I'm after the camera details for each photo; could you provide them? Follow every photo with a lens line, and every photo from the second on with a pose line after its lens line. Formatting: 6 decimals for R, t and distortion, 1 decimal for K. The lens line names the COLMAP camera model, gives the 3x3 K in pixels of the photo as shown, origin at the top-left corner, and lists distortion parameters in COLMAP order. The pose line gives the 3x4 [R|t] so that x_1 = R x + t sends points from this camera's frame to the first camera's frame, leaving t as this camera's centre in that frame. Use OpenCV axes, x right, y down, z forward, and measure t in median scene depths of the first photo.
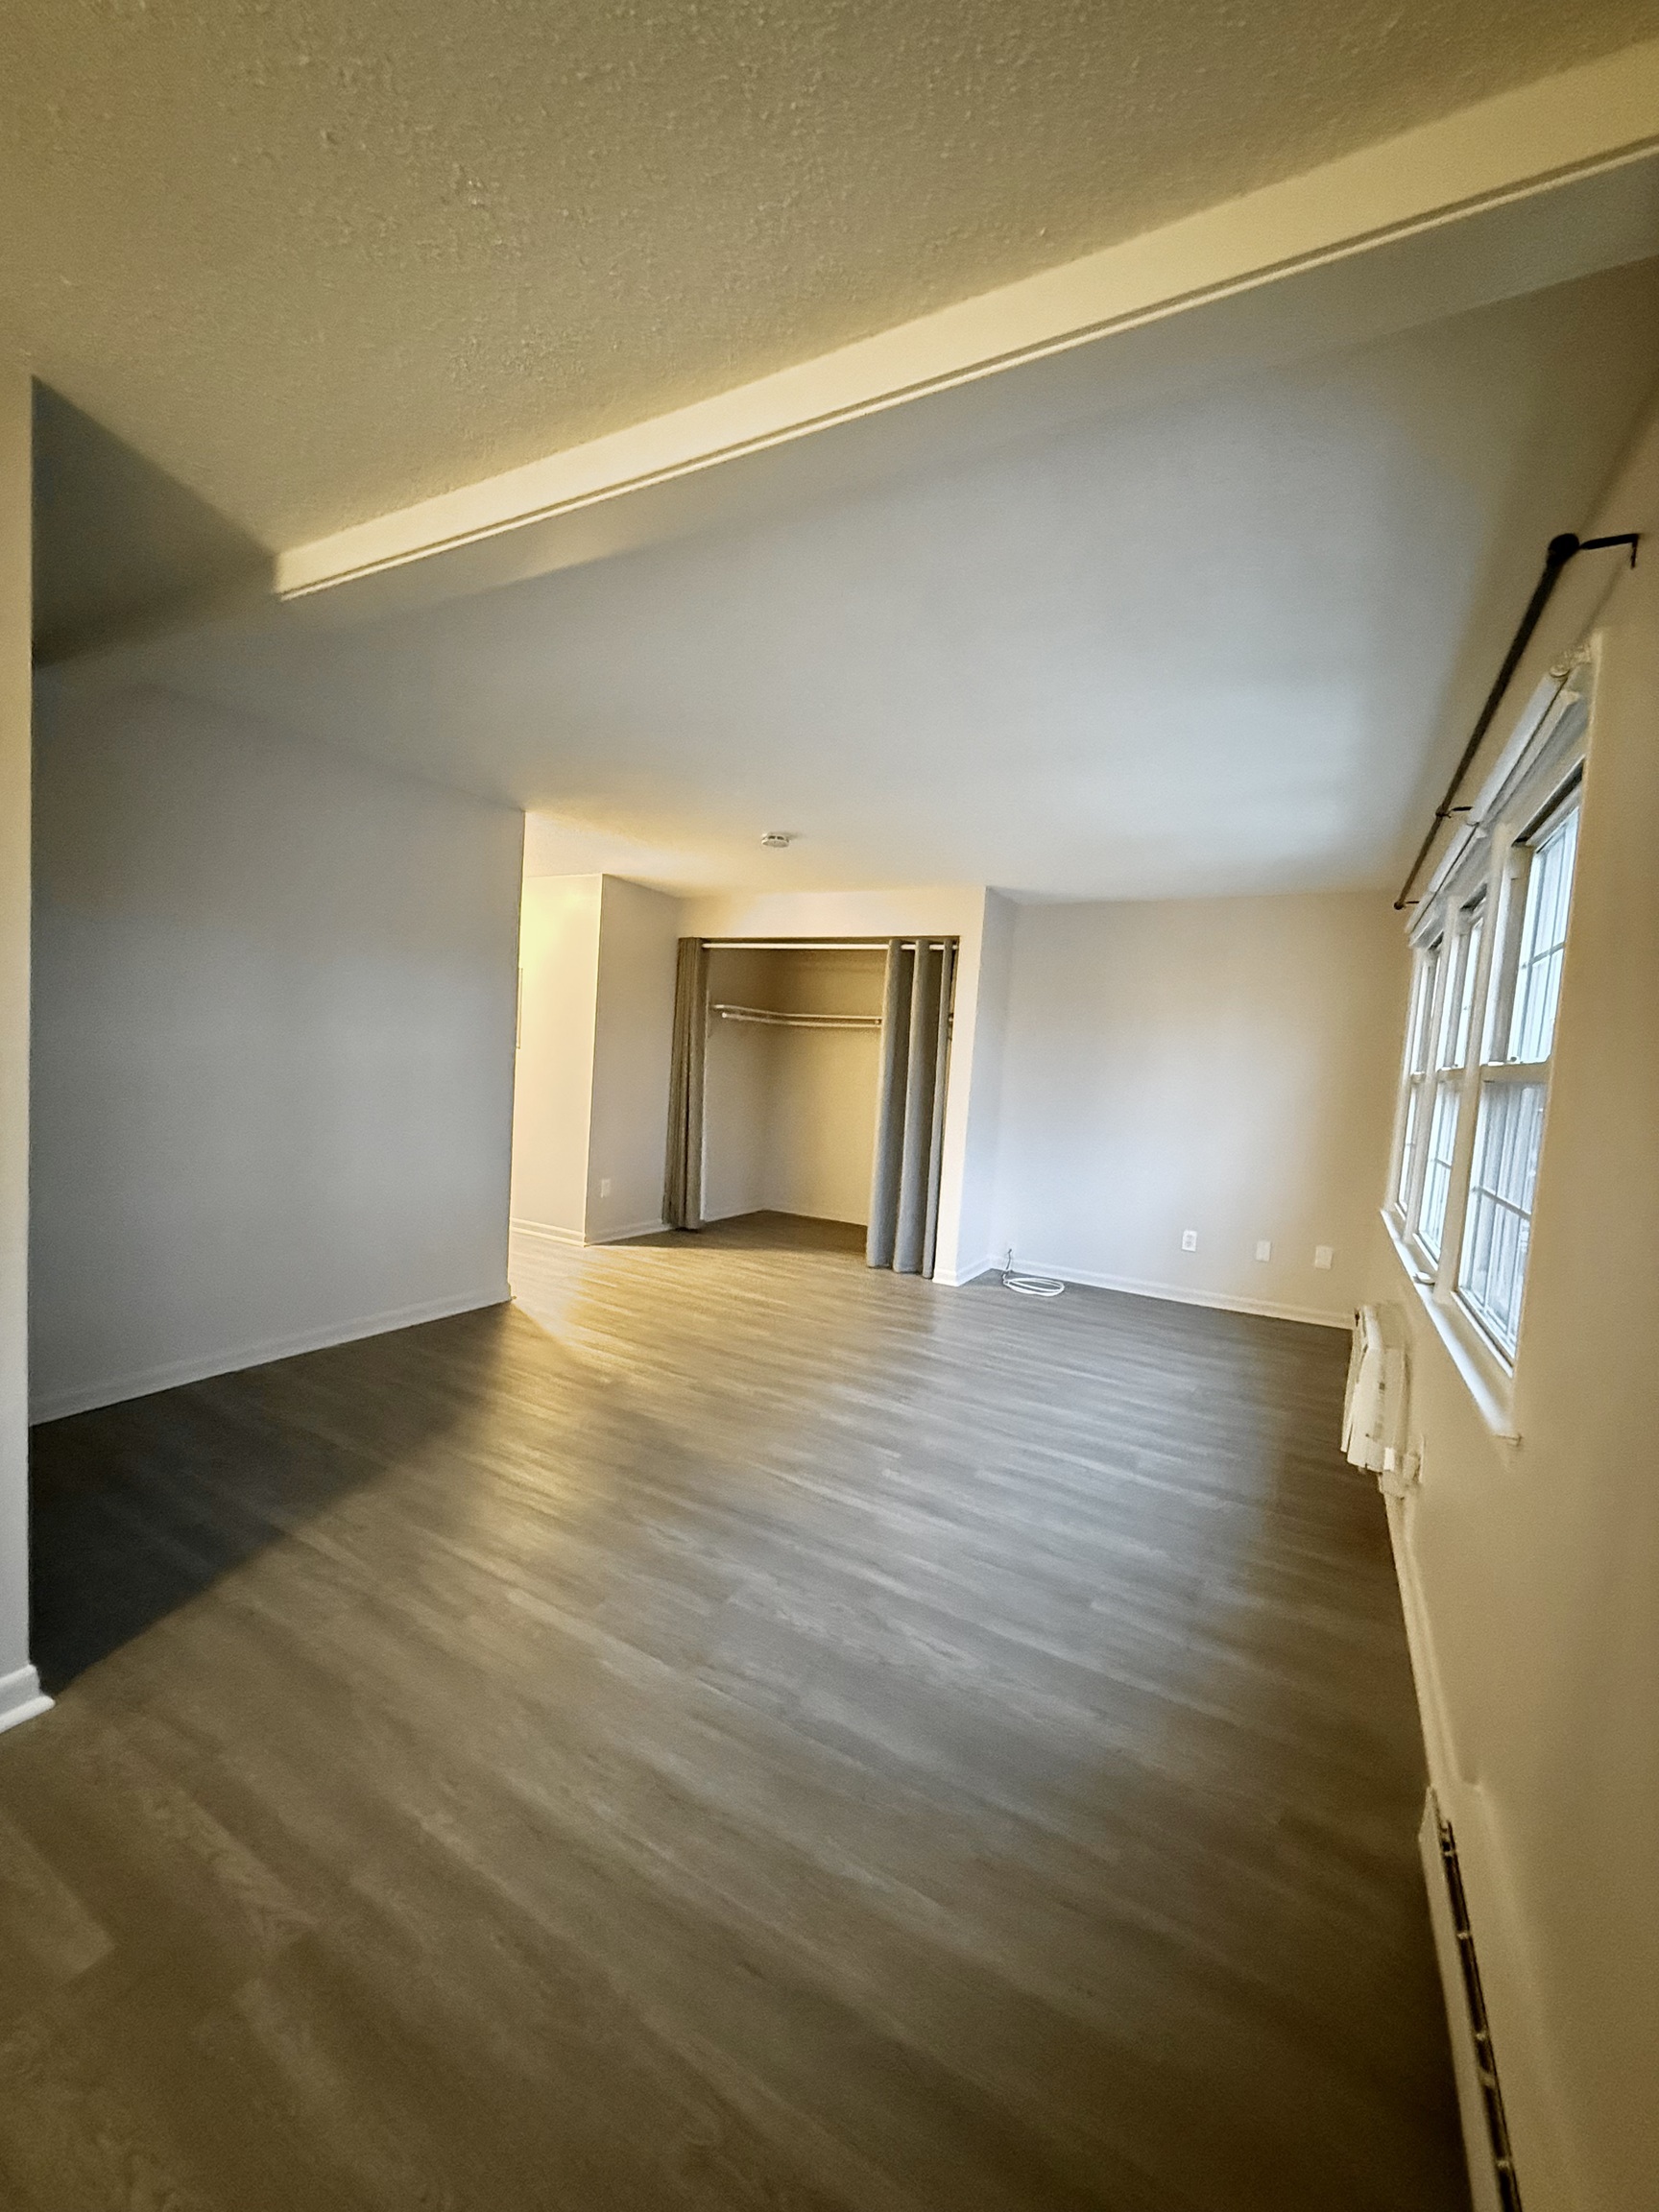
lens RADIAL K [[878.8, 0, 829.5], [0, 878.8, 1106.0], [0, 0, 1]] dist [-0.000065, 0.000091]
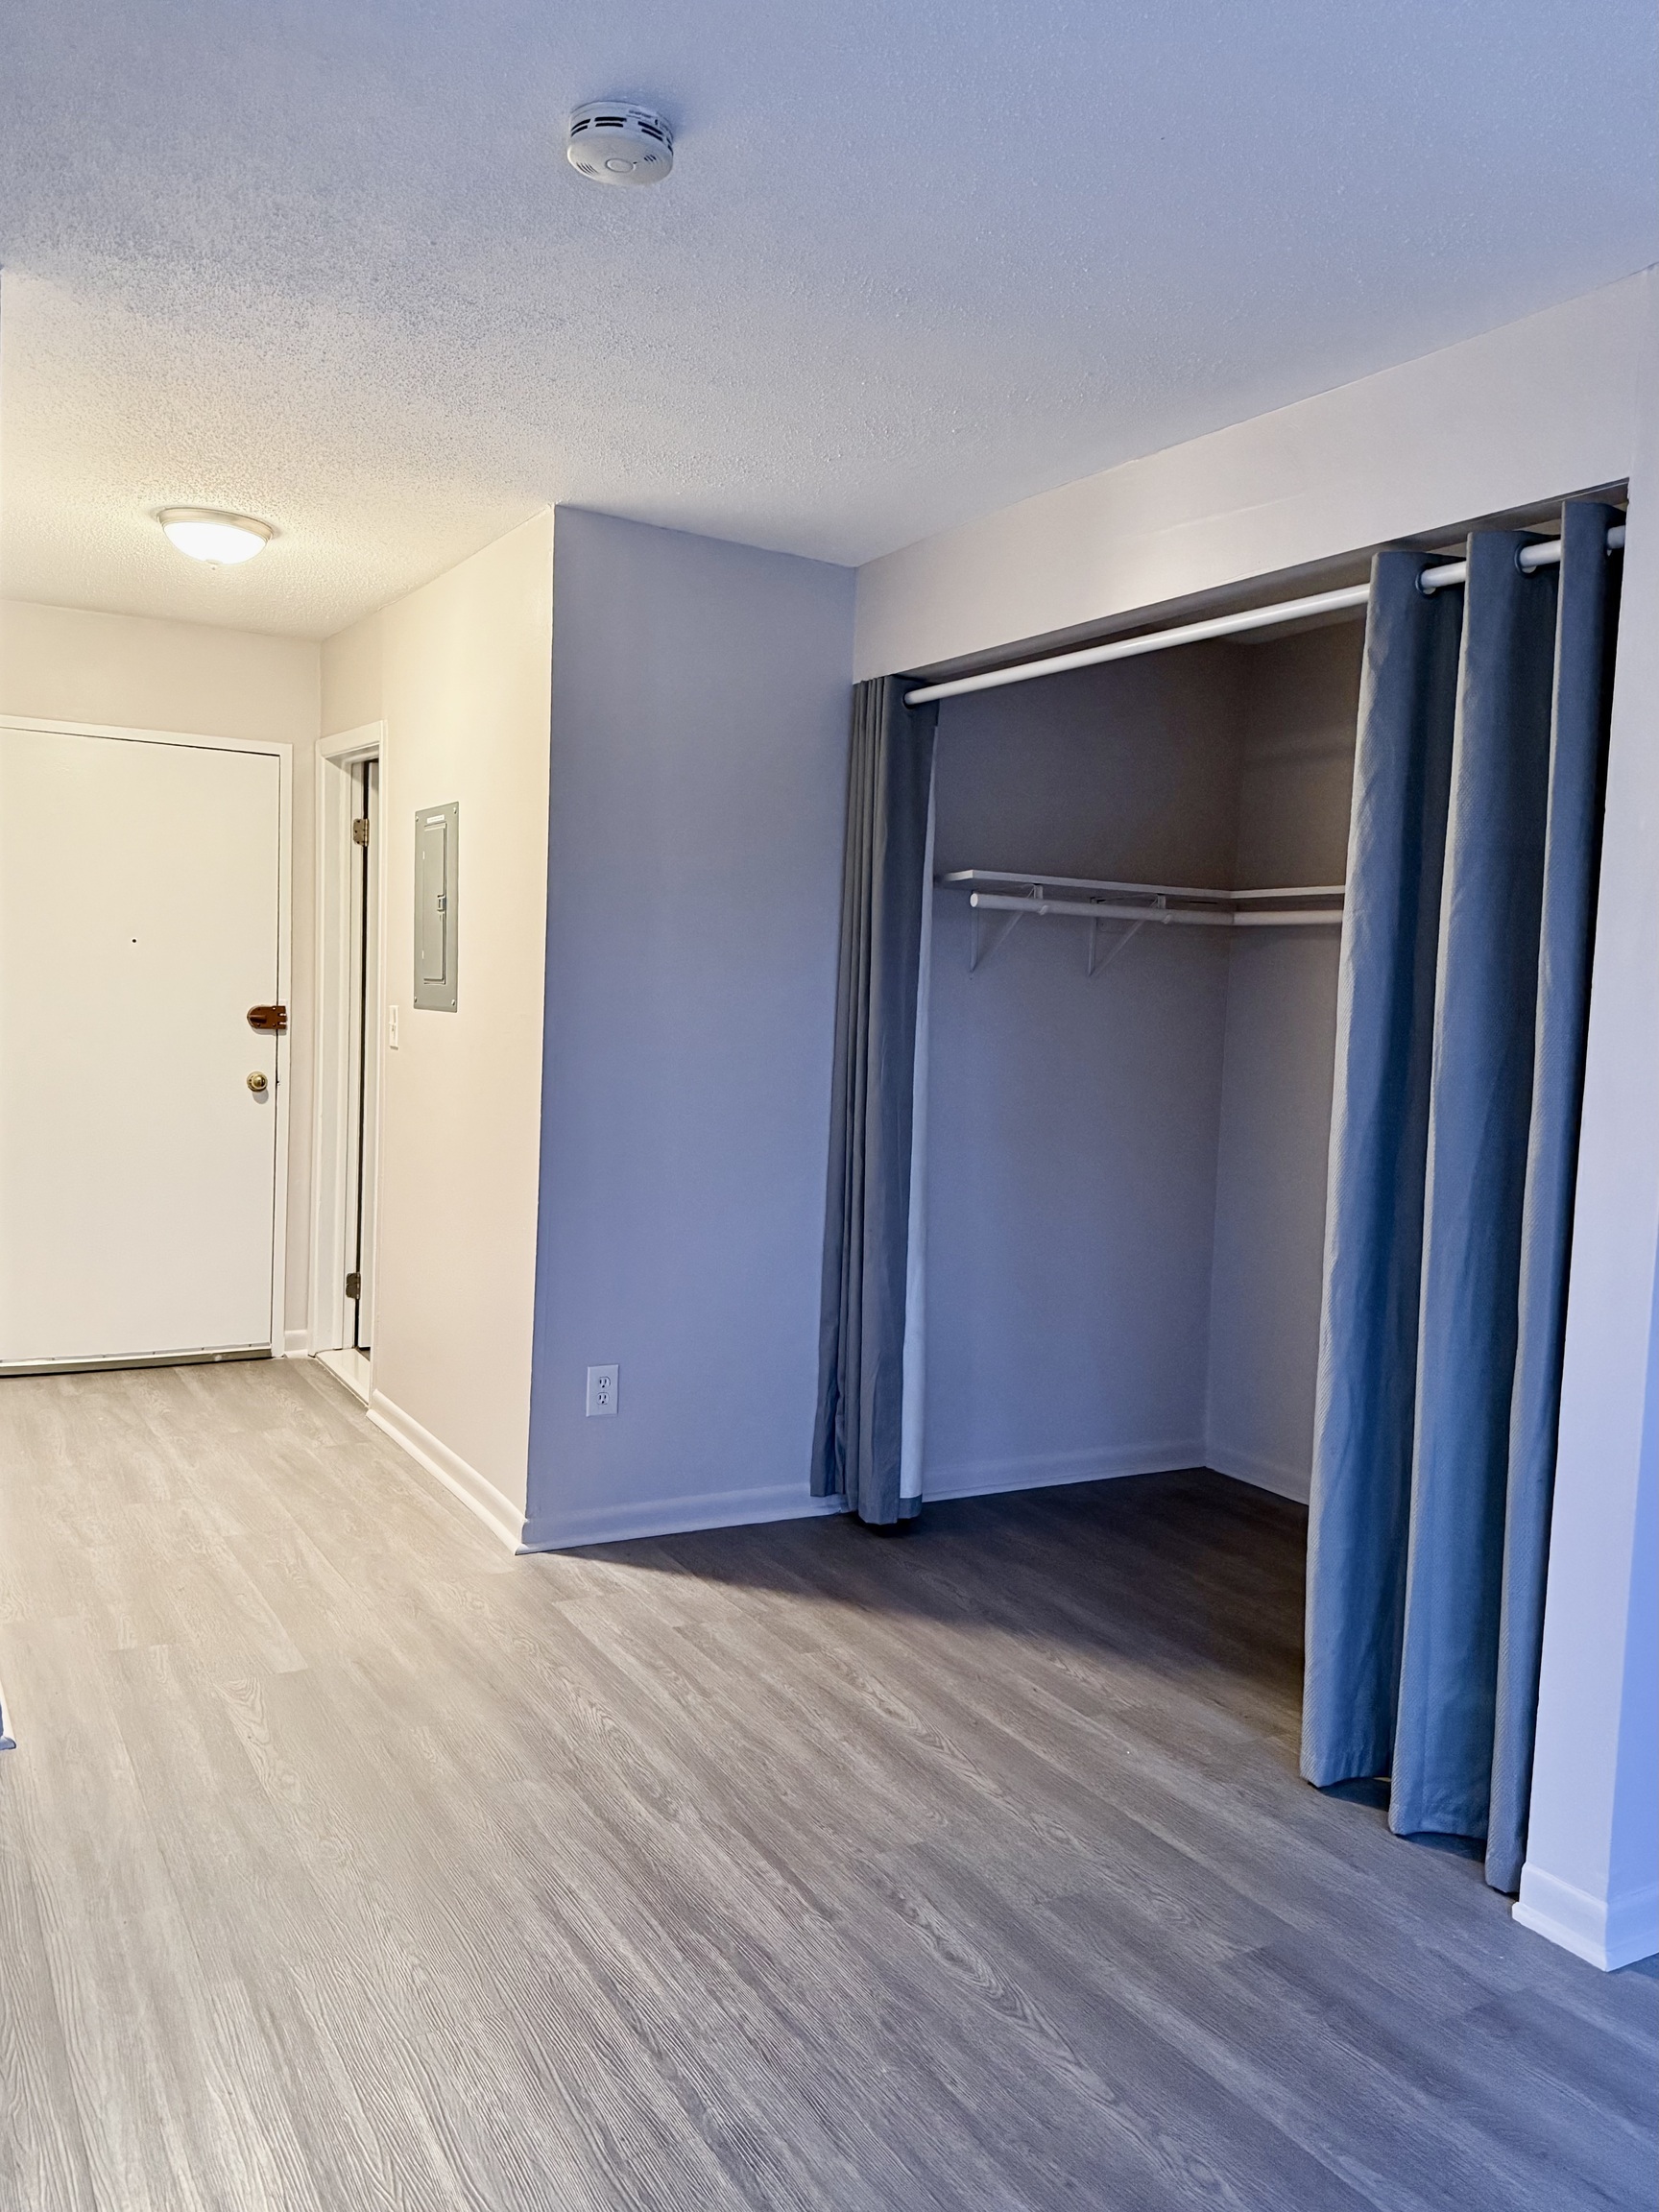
lens RADIAL K [[1664.6, 0, 829.5], [0, 1664.6, 1106.0], [0, 0, 1]] dist [-0.003654, -0.008277]
pose [[0.861100, 0.001853, -0.508432, 0.185857], [-0.010929, 0.999830, -0.014867, -0.015984], [0.508318, 0.018358, 0.860974, 0.493890]]
